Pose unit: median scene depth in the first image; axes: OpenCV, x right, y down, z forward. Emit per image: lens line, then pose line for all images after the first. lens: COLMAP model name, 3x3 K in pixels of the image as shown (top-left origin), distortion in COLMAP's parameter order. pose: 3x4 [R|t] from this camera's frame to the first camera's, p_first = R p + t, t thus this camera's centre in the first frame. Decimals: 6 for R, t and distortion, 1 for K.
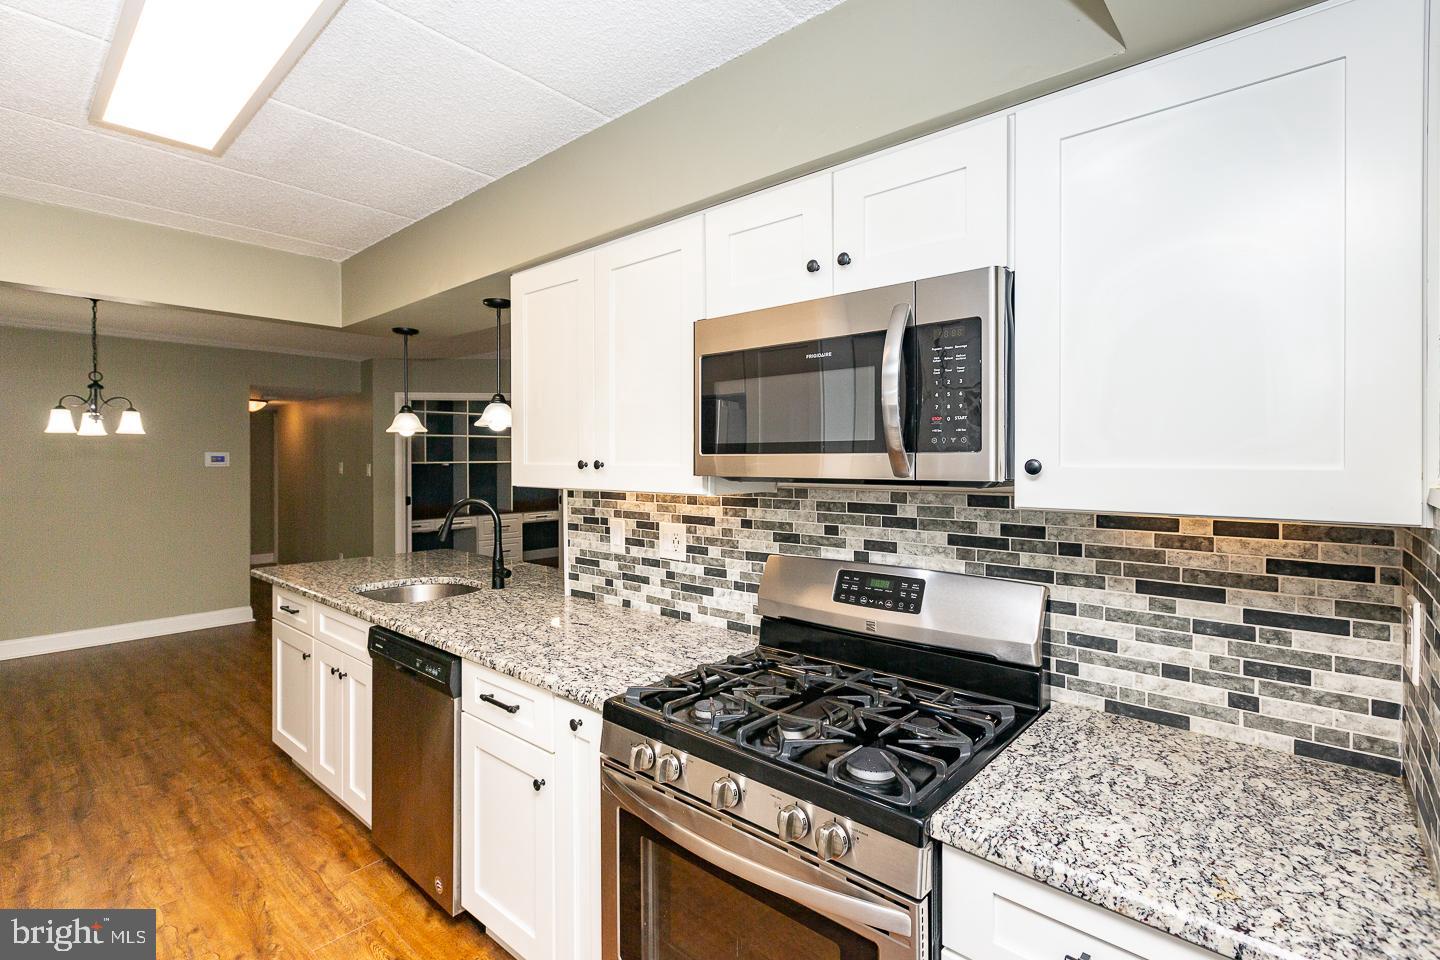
lens RADIAL K [[663.5, 0, 718.5], [0, 663.5, 465.7], [0, 0, 1]] dist [-0.002289, -0.000220]
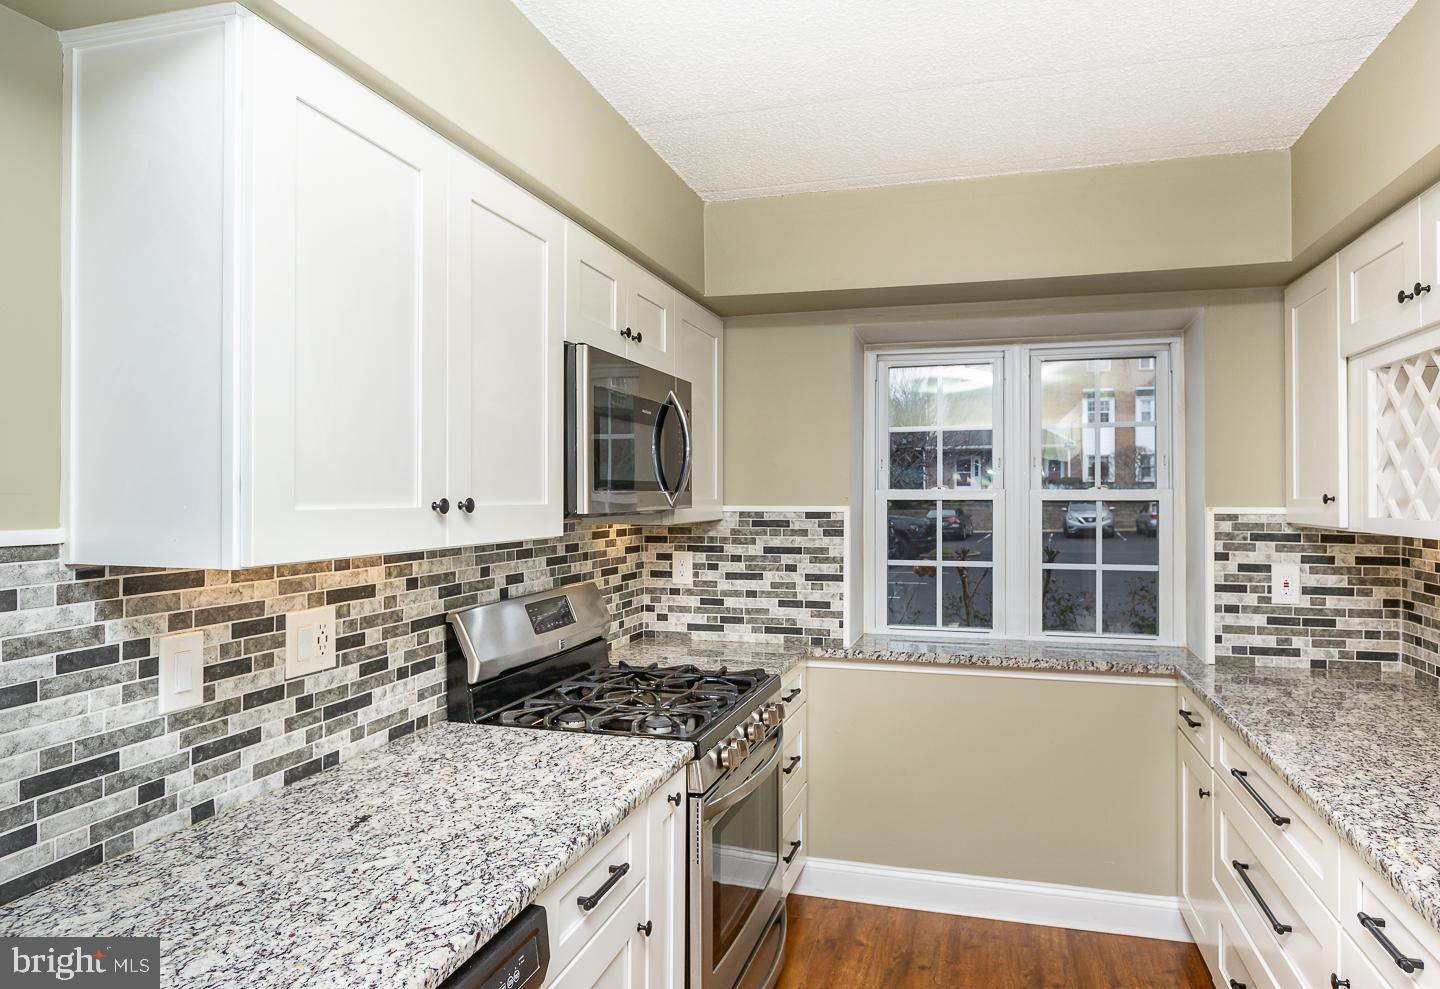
lens RADIAL K [[856.7, 0, 752.0], [0, 856.7, 493.4], [0, 0, 1]] dist [-0.005244, -0.000214]
pose [[-0.427466, 0.002303, 0.904028, -0.906952], [0.011105, 0.999935, 0.002704, -0.010494], [-0.903963, 0.011195, -0.427464, 0.984004]]
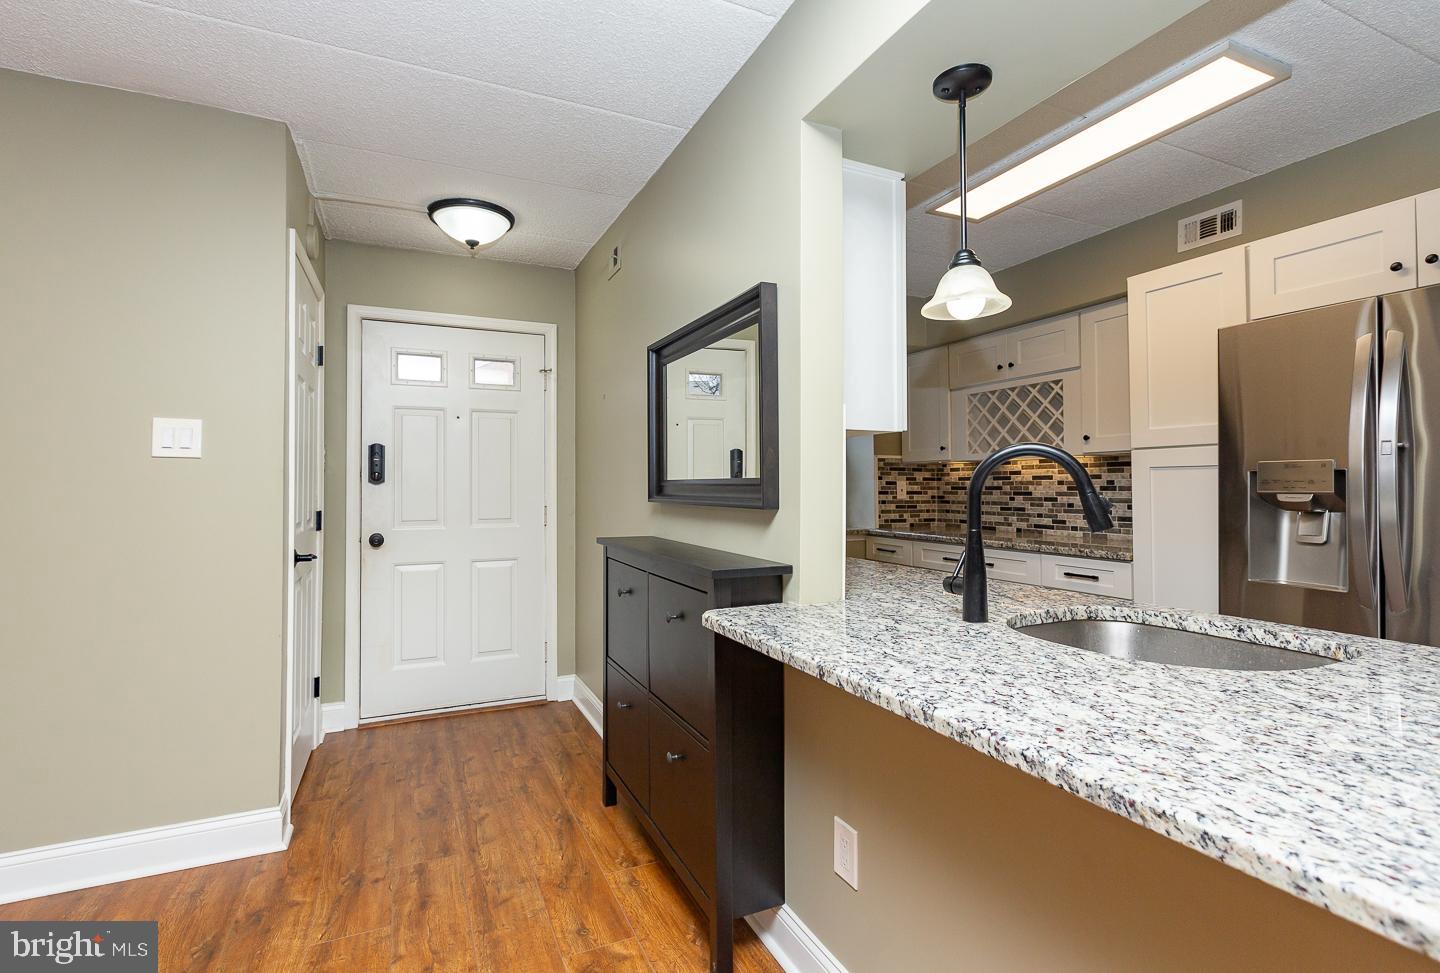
lens RADIAL K [[652.8, 0, 695.2], [0, 652.8, 476.7], [0, 0, 1]] dist [0.000698, 0.000252]
pose [[-0.902859, 0.007965, 0.429863, -0.431869], [0.006489, 0.999967, -0.004900, 0.093746], [-0.429887, -0.001635, -0.902881, 1.914233]]
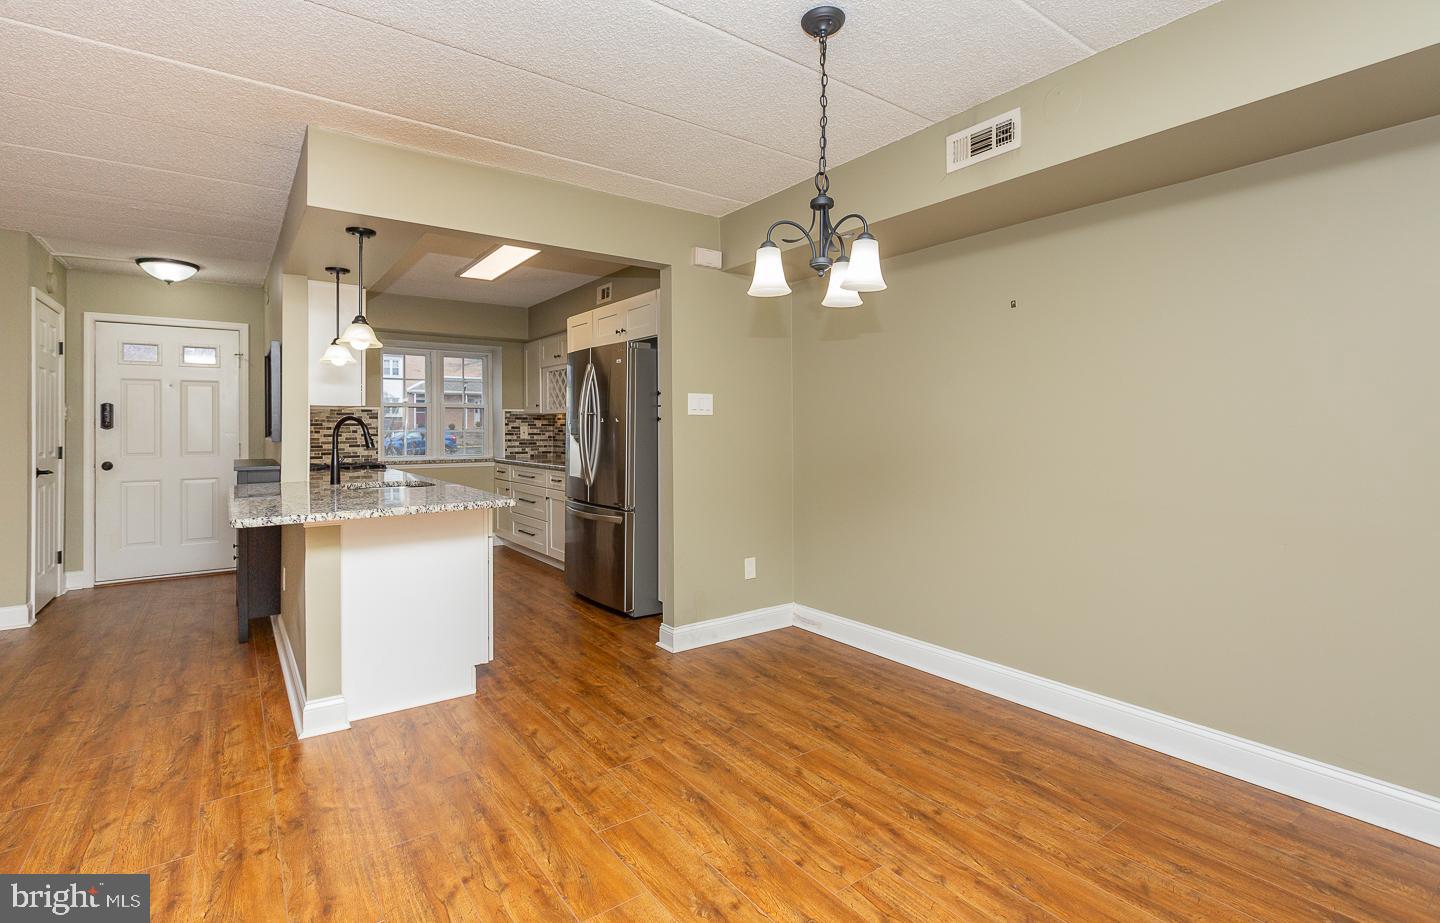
lens RADIAL K [[655.3, 0, 692.4], [0, 655.3, 425.2], [0, 0, 1]] dist [0.000607, 0.000355]
pose [[-0.969577, 0.002875, 0.244768, -1.668108], [0.004793, 0.999962, 0.007240, 0.077350], [-0.244738, 0.008193, -0.969555, 2.597689]]
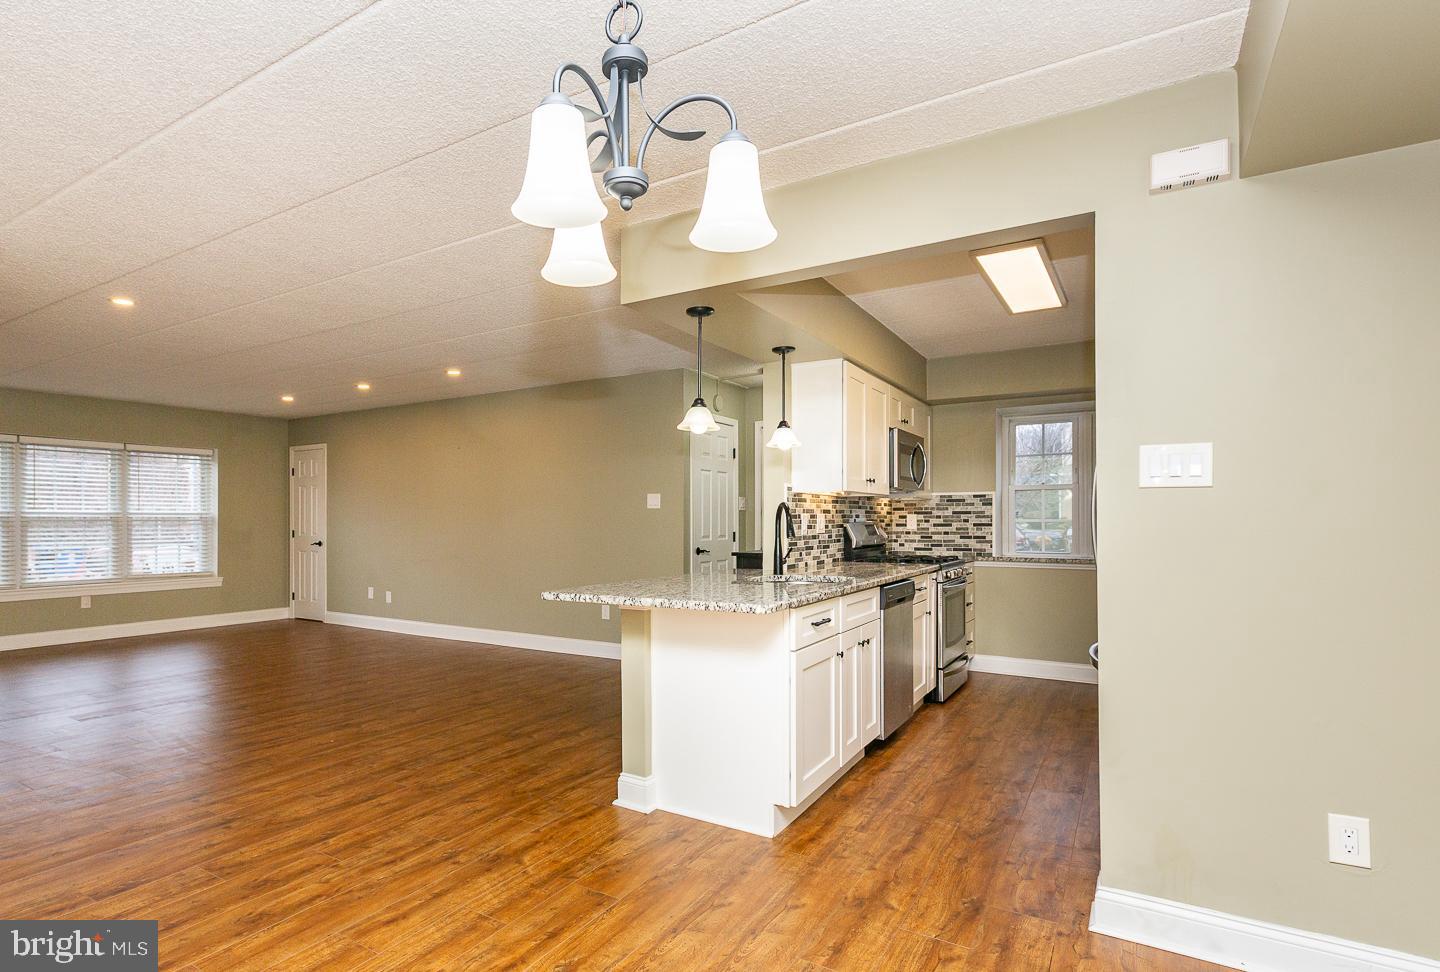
lens RADIAL K [[739.4, 0, 664.3], [0, 739.4, 517.4], [0, 0, 1]] dist [-0.002835, -0.000321]
pose [[-0.141752, 0.004146, 0.989894, -2.110231], [0.013317, 0.999909, -0.002281, 0.095873], [-0.989813, 0.012859, -0.141794, 1.759551]]
